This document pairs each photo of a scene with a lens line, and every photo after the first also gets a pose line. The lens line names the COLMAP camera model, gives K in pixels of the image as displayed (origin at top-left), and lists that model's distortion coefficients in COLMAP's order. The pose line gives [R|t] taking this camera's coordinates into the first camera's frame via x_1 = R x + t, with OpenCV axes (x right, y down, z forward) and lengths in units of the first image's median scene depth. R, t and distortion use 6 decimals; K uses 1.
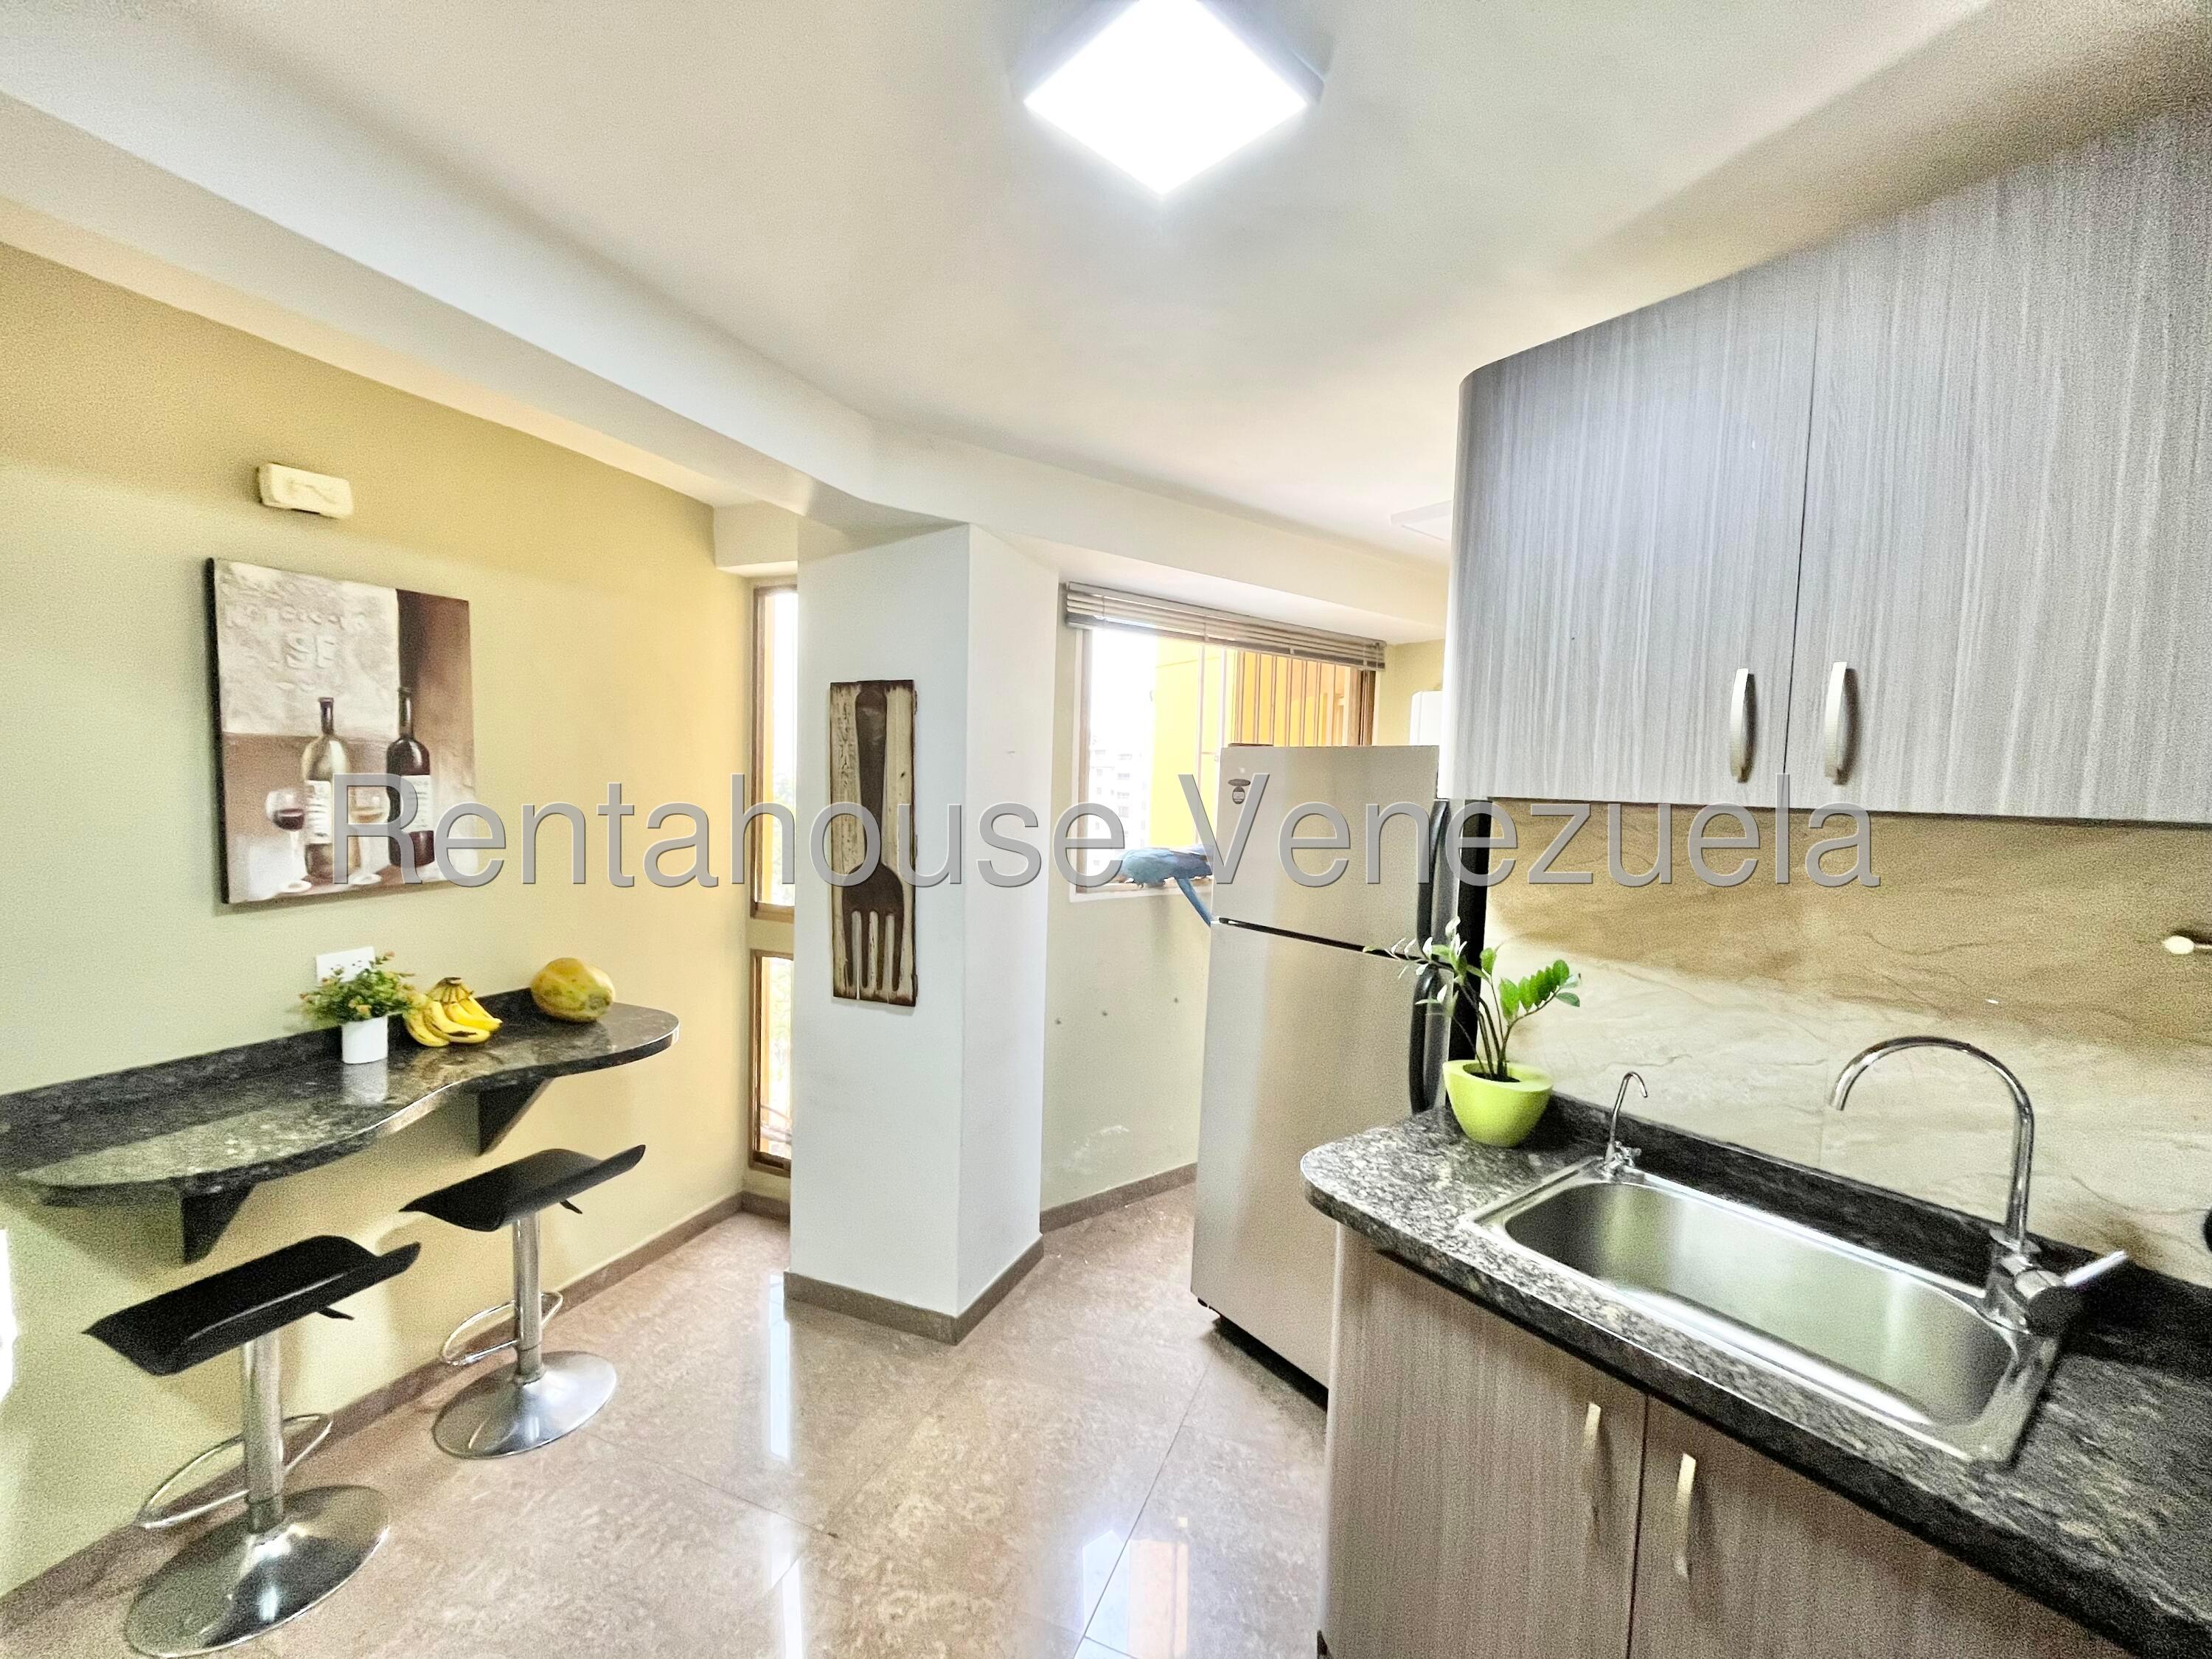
lens RADIAL K [[892.3, 0, 1102.6], [0, 892.3, 828.6], [0, 0, 1]] dist [-0.001143, 0.000086]
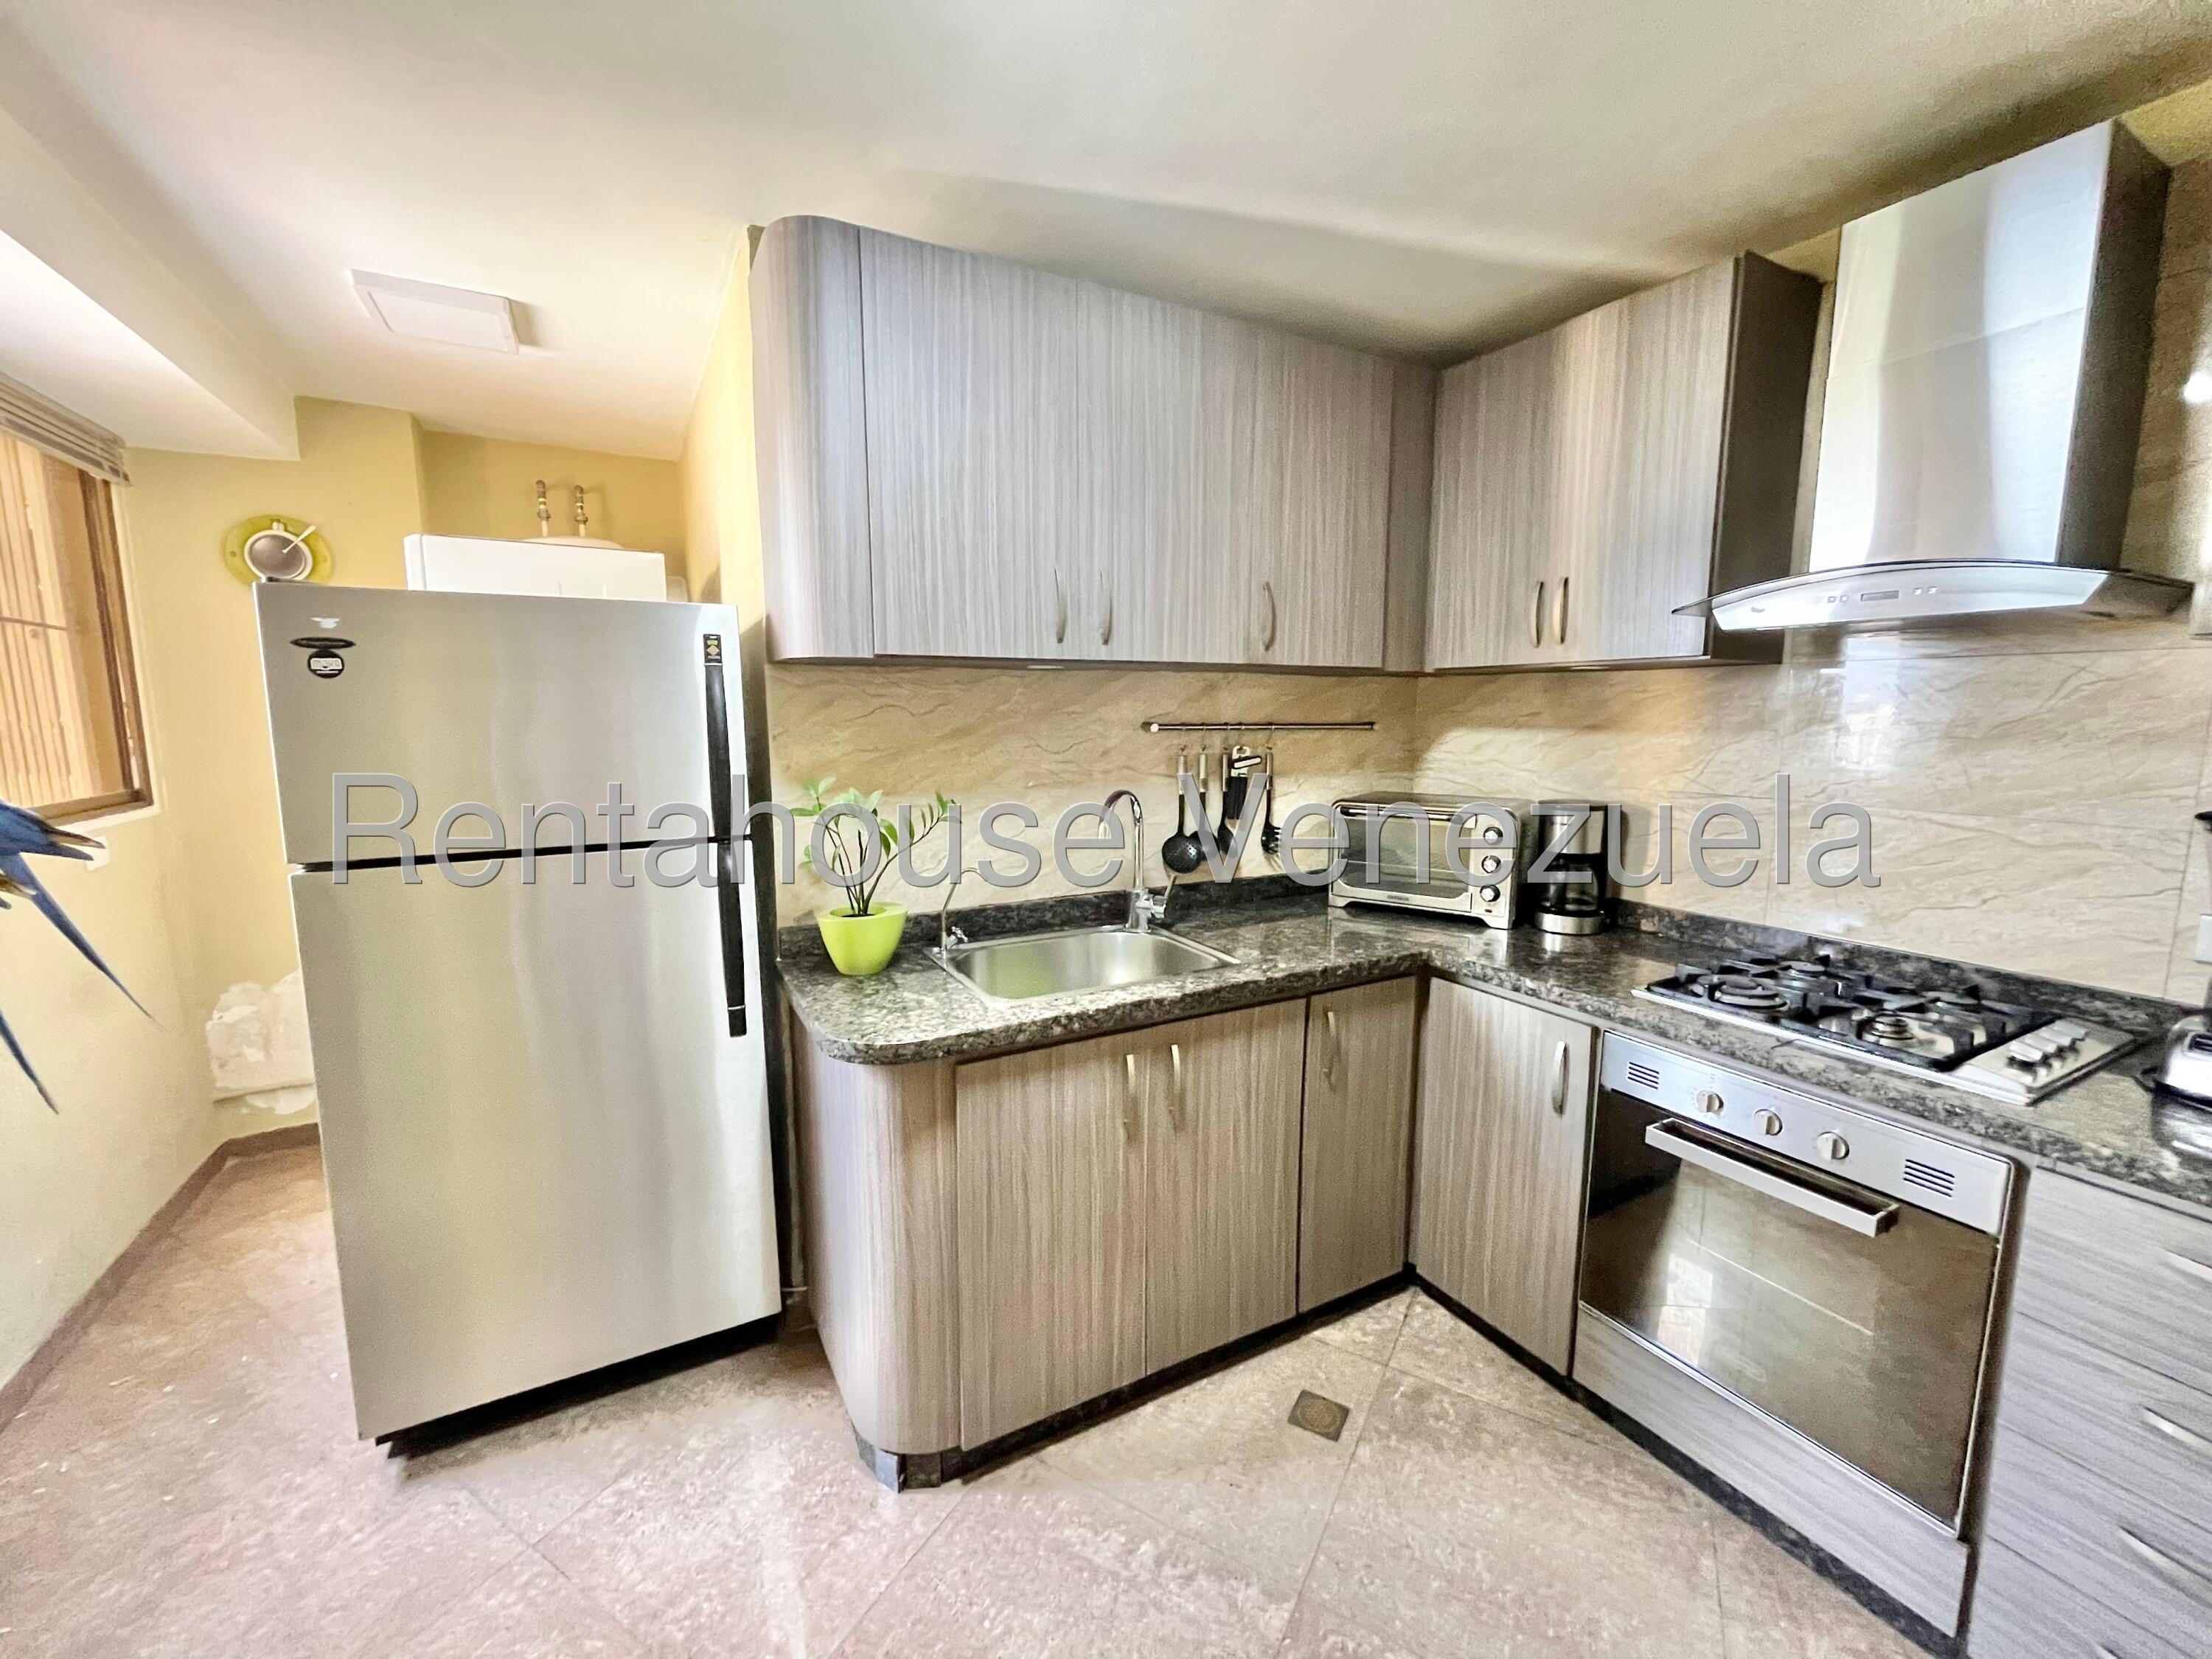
lens RADIAL K [[893.8, 0, 1103.8], [0, 893.8, 827.5], [0, 0, 1]] dist [-0.001305, 0.000386]
pose [[0.143341, -0.164986, 0.975824, -0.578946], [0.062424, 0.985550, 0.157460, 0.016300], [-0.987703, 0.038344, 0.151569, 0.530886]]
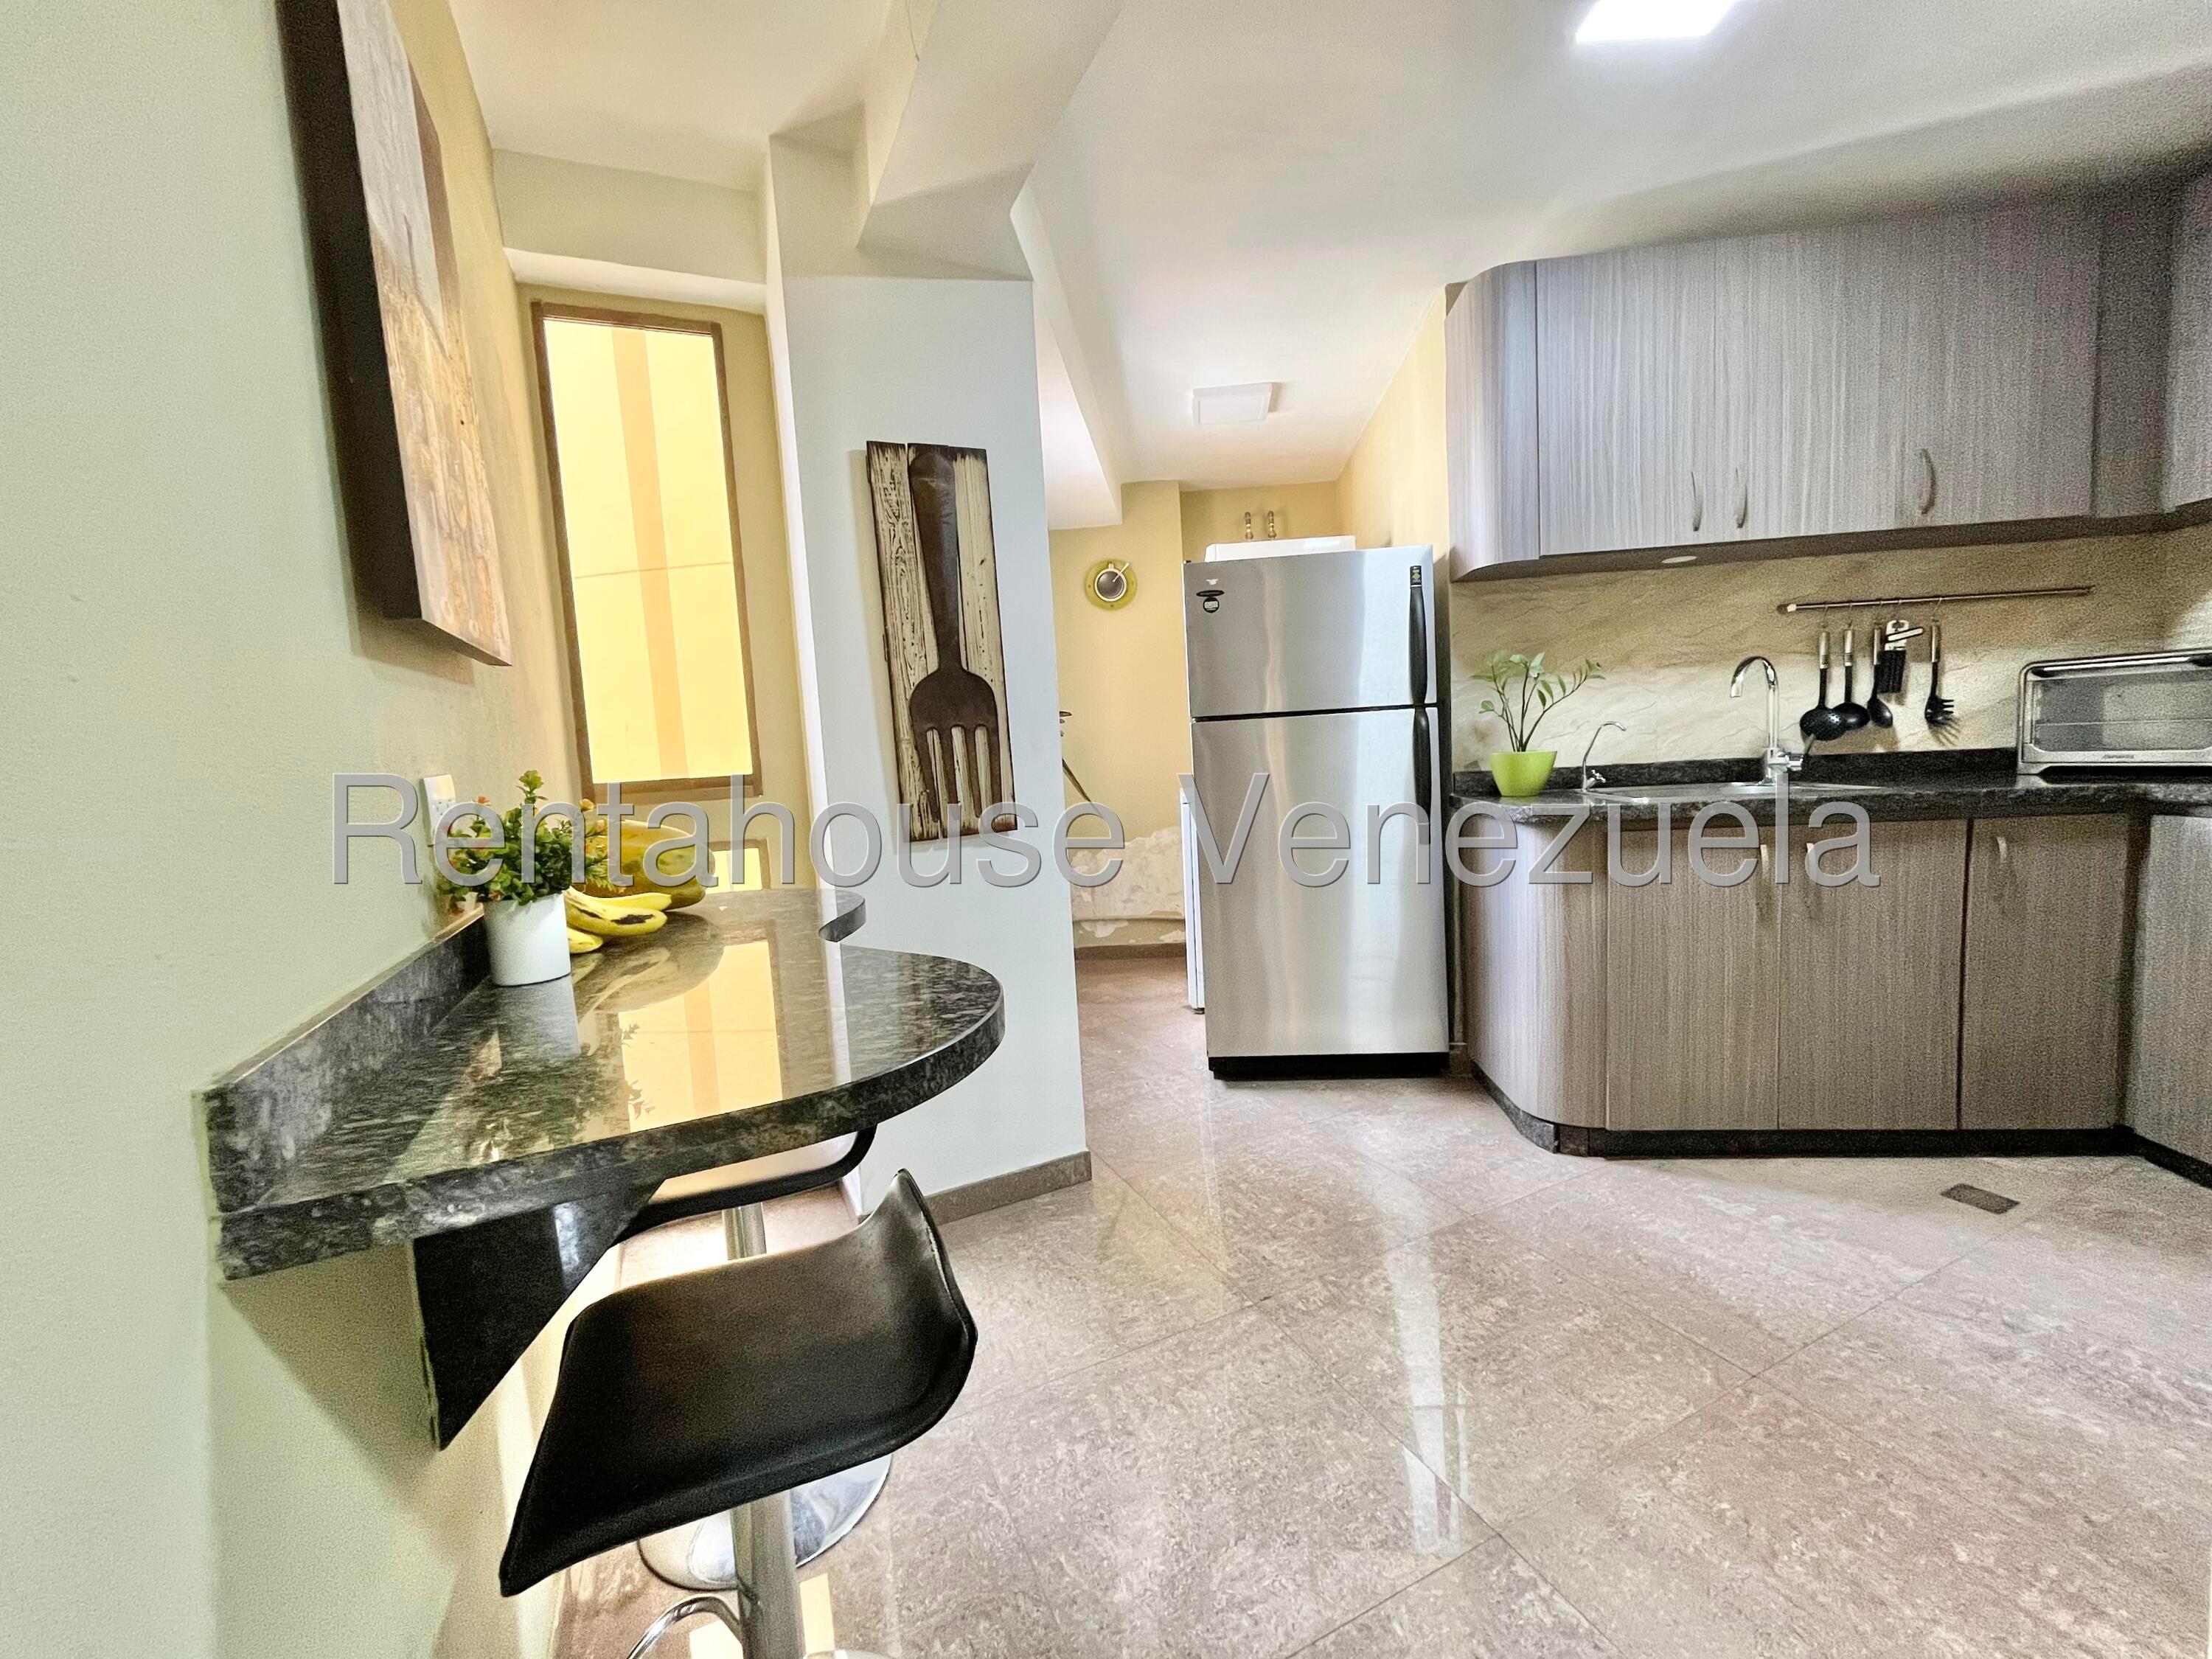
lens RADIAL K [[893.8, 0, 1103.8], [0, 893.8, 827.5], [0, 0, 1]] dist [-0.001305, 0.000386]
pose [[0.676305, -0.135006, 0.724144, -1.150504], [0.118902, 0.990178, 0.073558, 0.205969], [-0.726962, 0.036354, 0.685715, 0.478513]]
